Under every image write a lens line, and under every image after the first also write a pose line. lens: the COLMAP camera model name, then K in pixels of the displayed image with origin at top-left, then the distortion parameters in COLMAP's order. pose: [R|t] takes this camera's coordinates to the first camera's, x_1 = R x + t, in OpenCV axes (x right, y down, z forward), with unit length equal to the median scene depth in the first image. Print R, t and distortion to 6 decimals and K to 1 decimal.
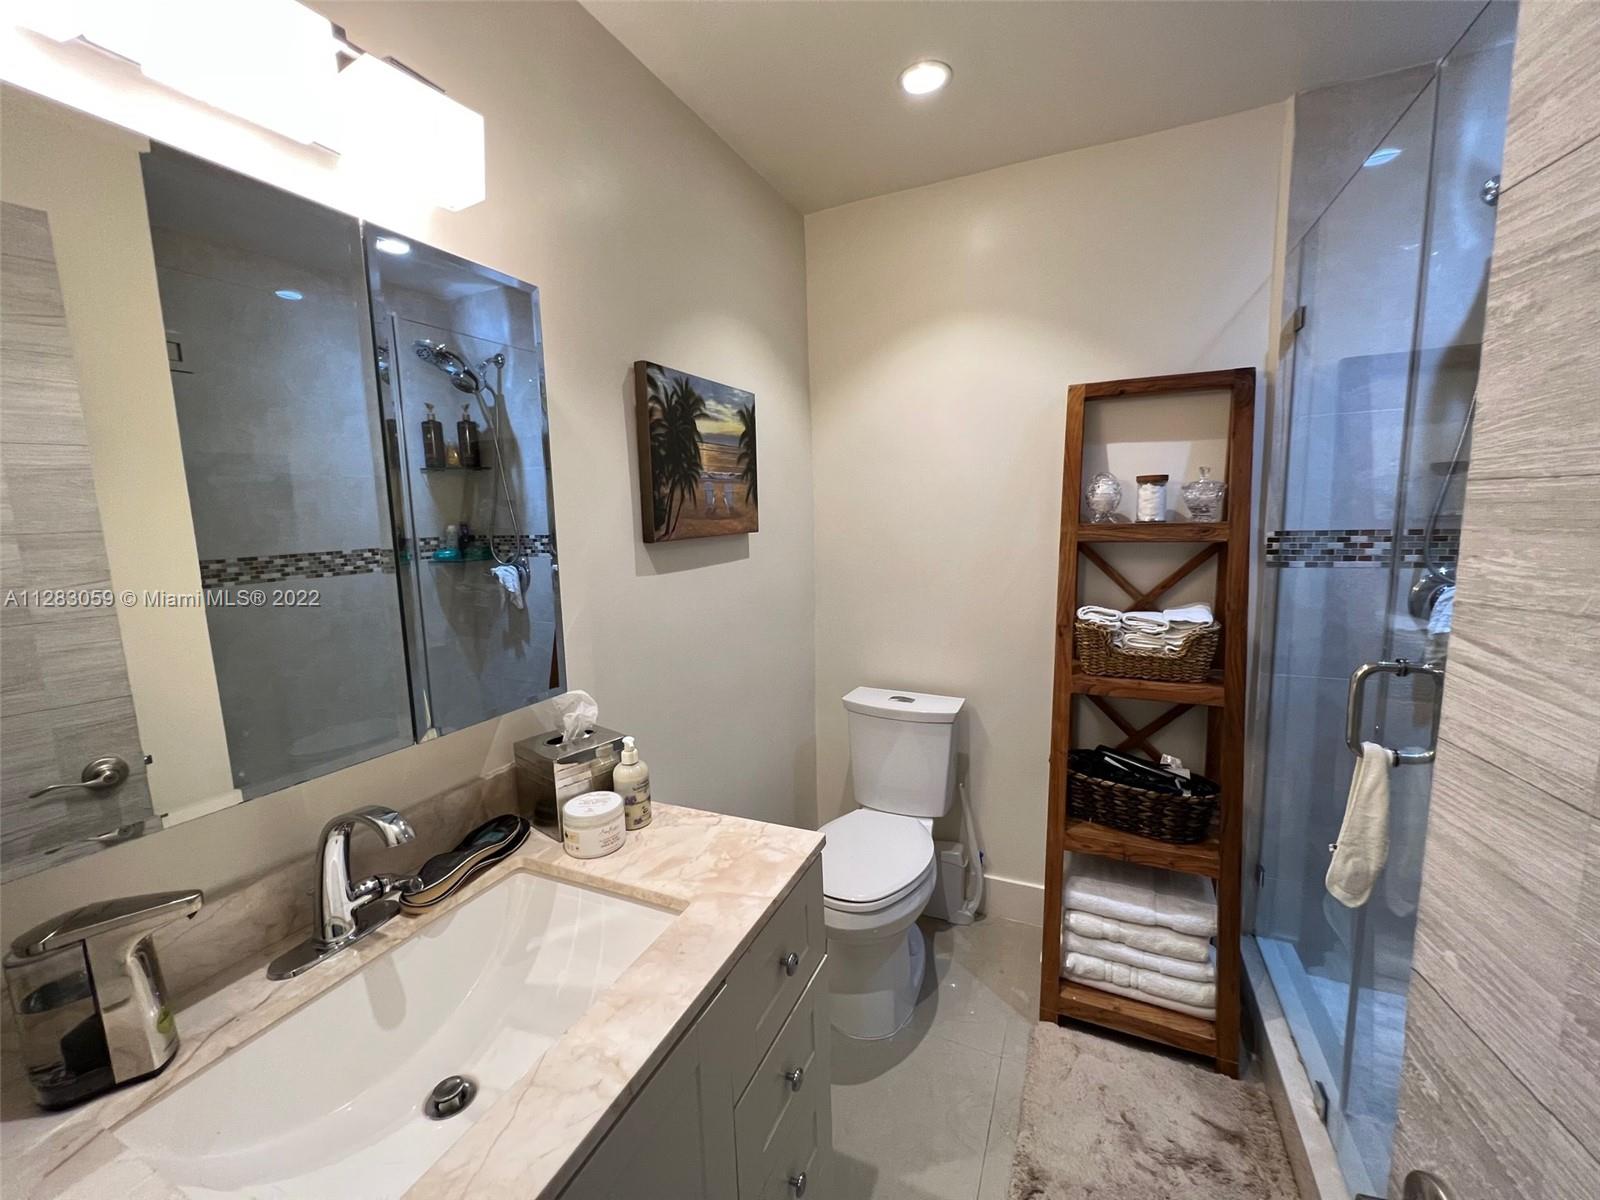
lens RADIAL K [[638.5, 0, 800.8], [0, 638.5, 596.7], [0, 0, 1]] dist [-0.000660, -0.000103]
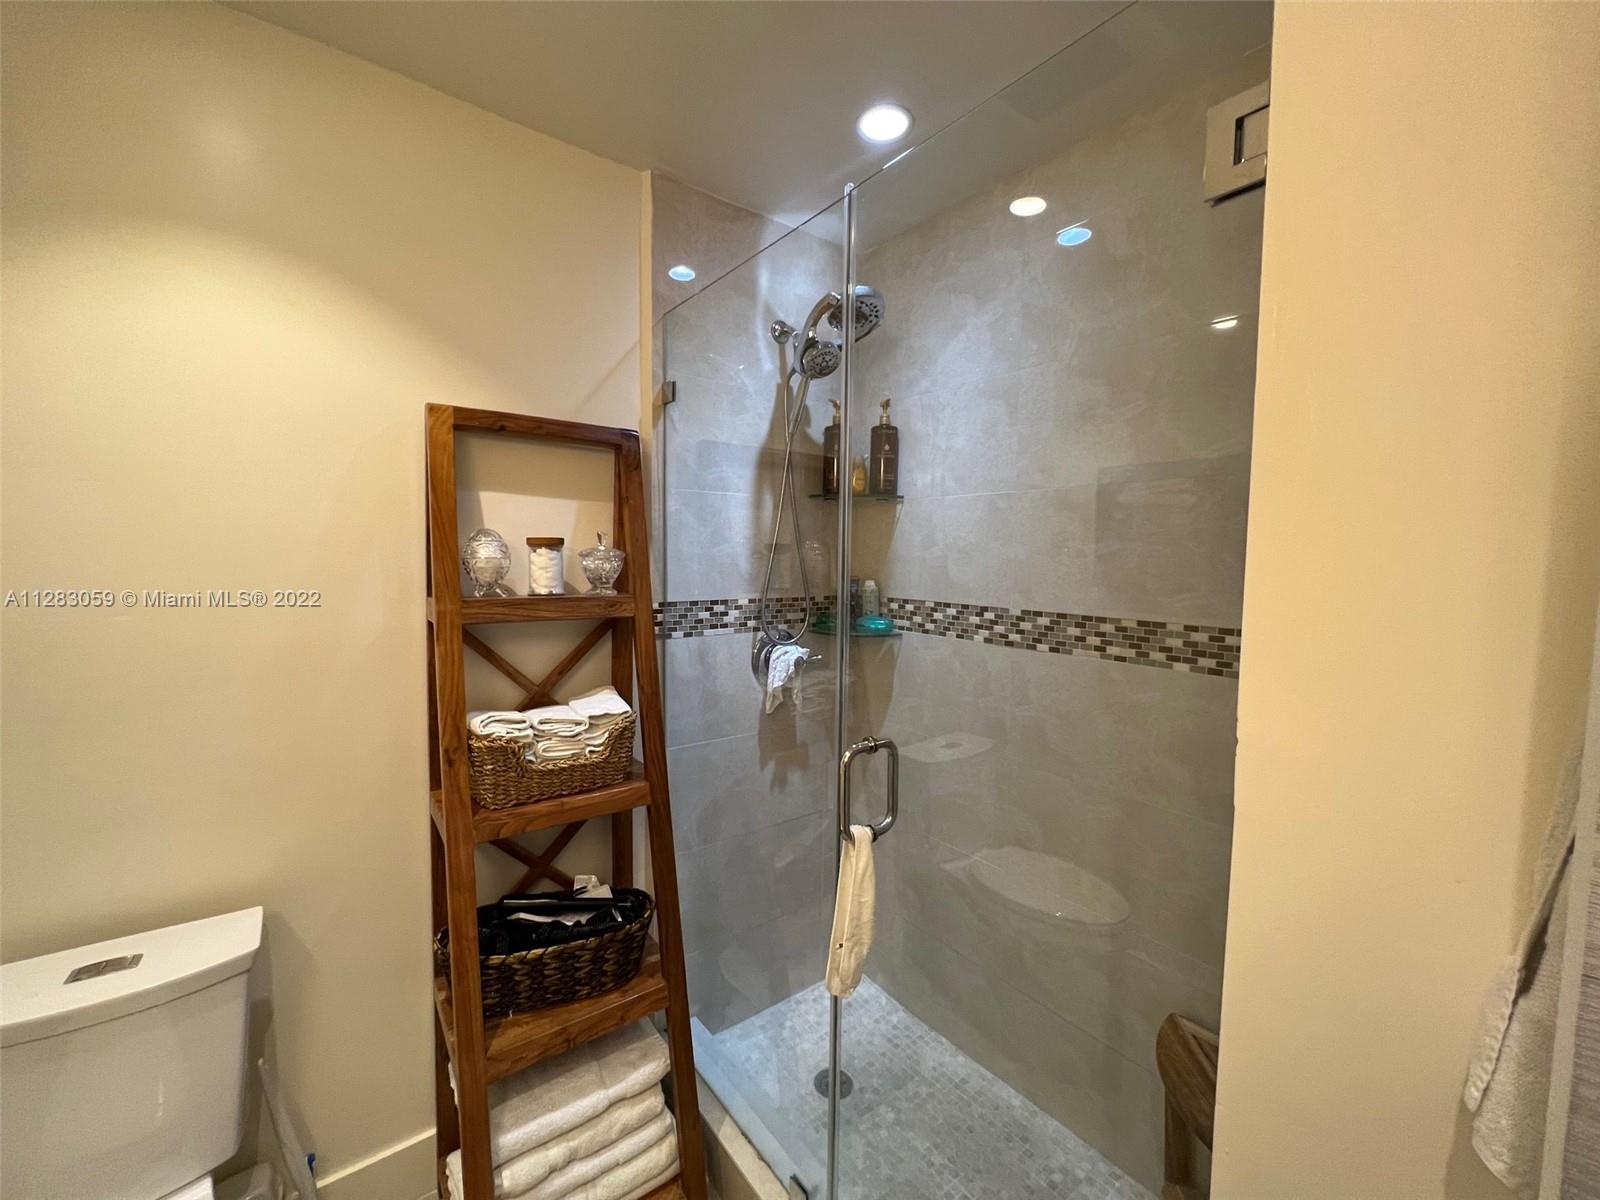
lens RADIAL K [[638.5, 0, 804.0], [0, 638.5, 596.8], [0, 0, 1]] dist [-0.004542, -0.000349]
pose [[0.476206, -0.020912, 0.879085, -0.004354], [0.095461, 0.995038, -0.028042, -0.063616], [-0.874137, 0.097272, 0.475839, 0.347750]]
